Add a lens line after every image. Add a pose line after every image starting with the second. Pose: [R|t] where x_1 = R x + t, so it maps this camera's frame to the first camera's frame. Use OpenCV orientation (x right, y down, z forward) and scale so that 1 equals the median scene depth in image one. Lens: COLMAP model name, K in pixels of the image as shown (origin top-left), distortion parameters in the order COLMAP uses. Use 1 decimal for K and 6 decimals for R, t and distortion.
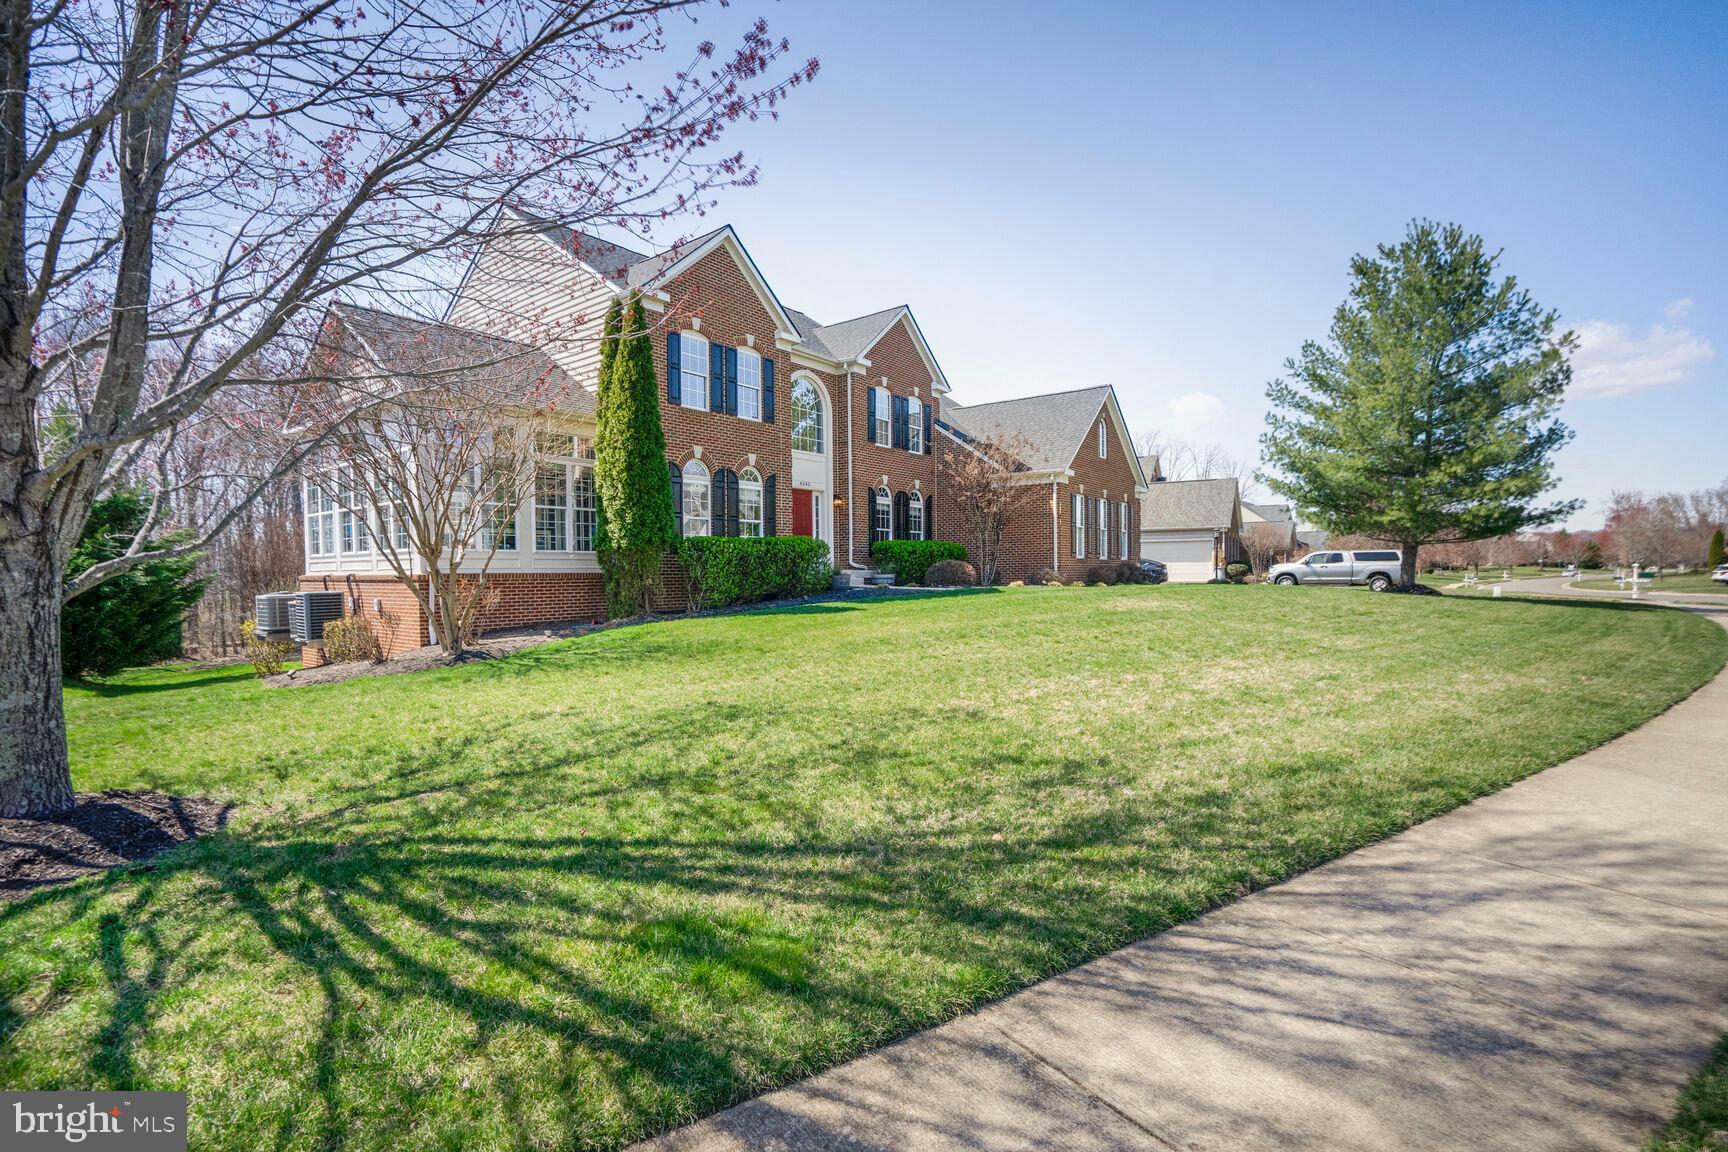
lens RADIAL K [[773.9, 0, 864.0], [0, 773.9, 576.0], [0, 0, 1]] dist [-0.048573, 0.014956]
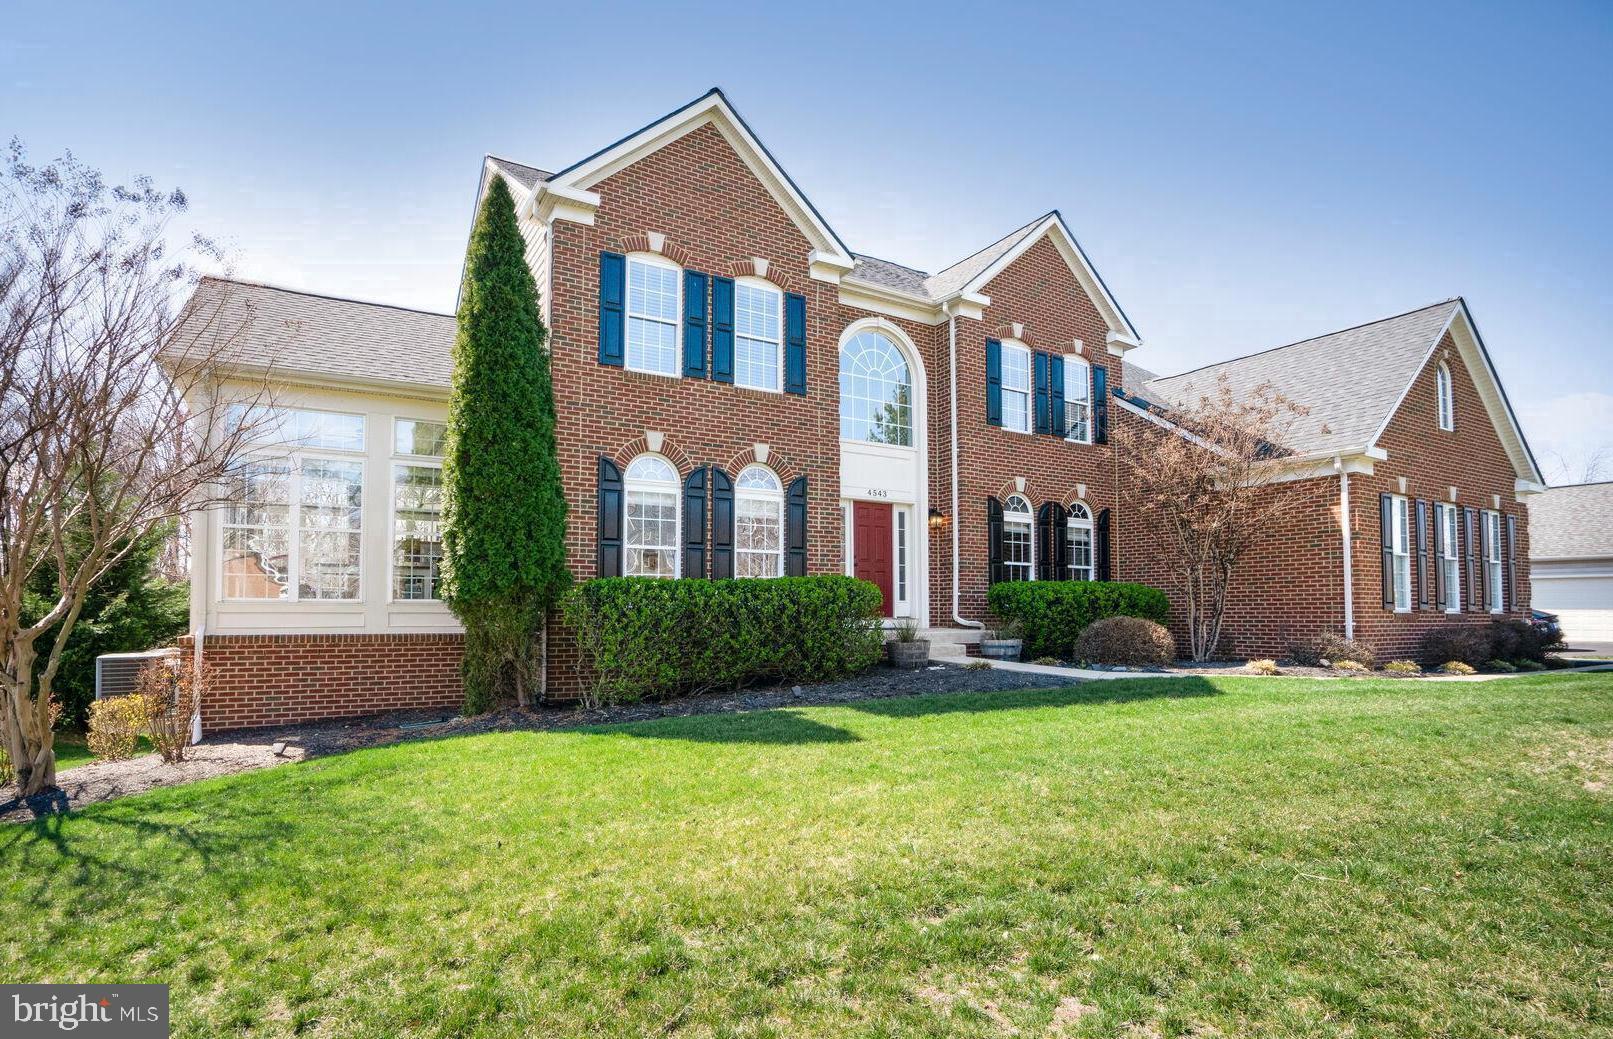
lens RADIAL K [[759.6, 0, 783.3], [0, 759.6, 566.5], [0, 0, 1]] dist [-0.017306, 0.000882]
pose [[0.921401, -0.008458, -0.388521, 0.093031], [-0.015062, 0.998235, -0.057451, -0.020437], [0.388321, 0.058787, 0.919647, 0.379594]]
